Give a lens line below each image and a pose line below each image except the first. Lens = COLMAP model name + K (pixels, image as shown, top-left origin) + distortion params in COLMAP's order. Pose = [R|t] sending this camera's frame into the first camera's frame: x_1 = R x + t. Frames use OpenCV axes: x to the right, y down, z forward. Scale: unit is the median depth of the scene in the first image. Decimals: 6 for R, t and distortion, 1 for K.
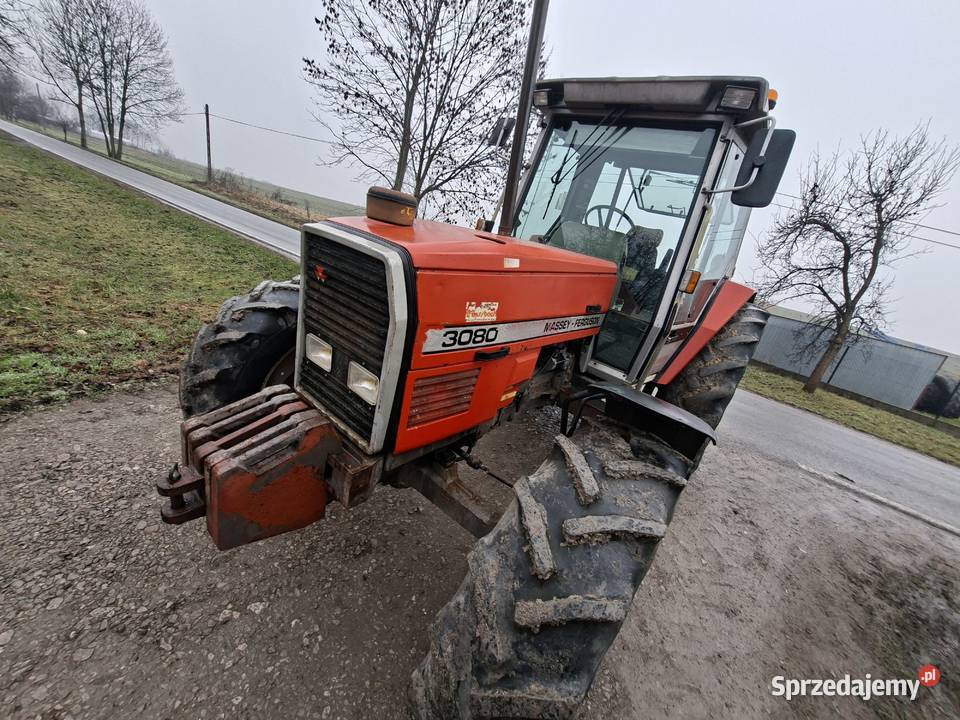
lens RADIAL K [[381.8, 0, 488.2], [0, 381.8, 360.2], [0, 0, 1]] dist [-0.003466, -0.000218]
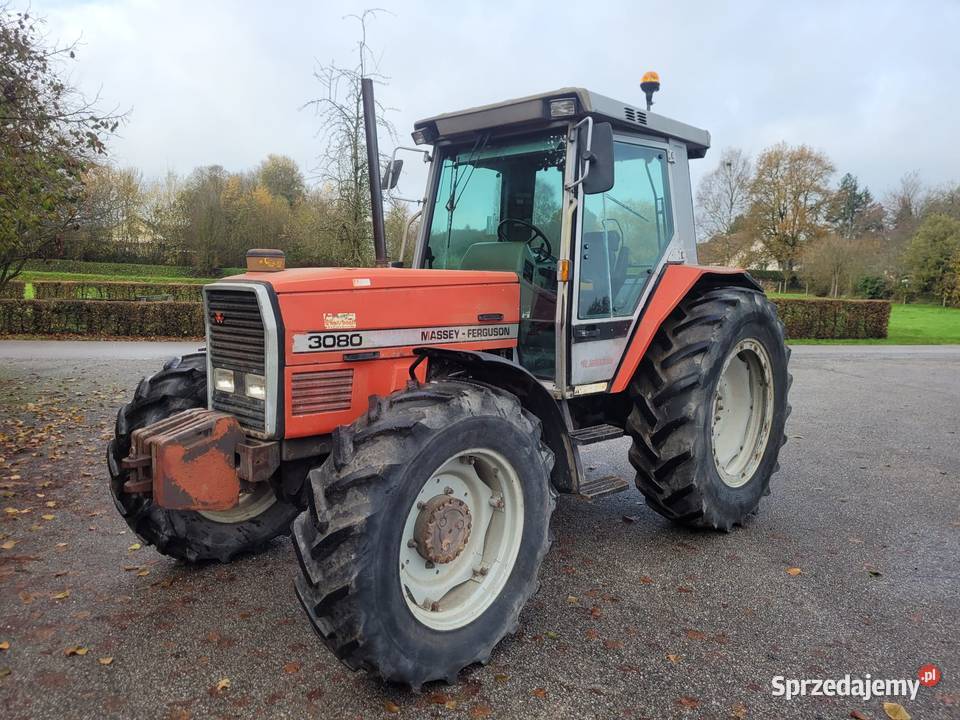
lens RADIAL K [[750.1, 0, 478.2], [0, 750.1, 349.4], [0, 0, 1]] dist [0.026271, 0.000020]
pose [[0.973296, -0.205222, -0.102857, 0.671137], [0.171262, 0.947525, -0.269935, 0.721191], [0.152856, 0.245111, 0.957369, -1.321148]]
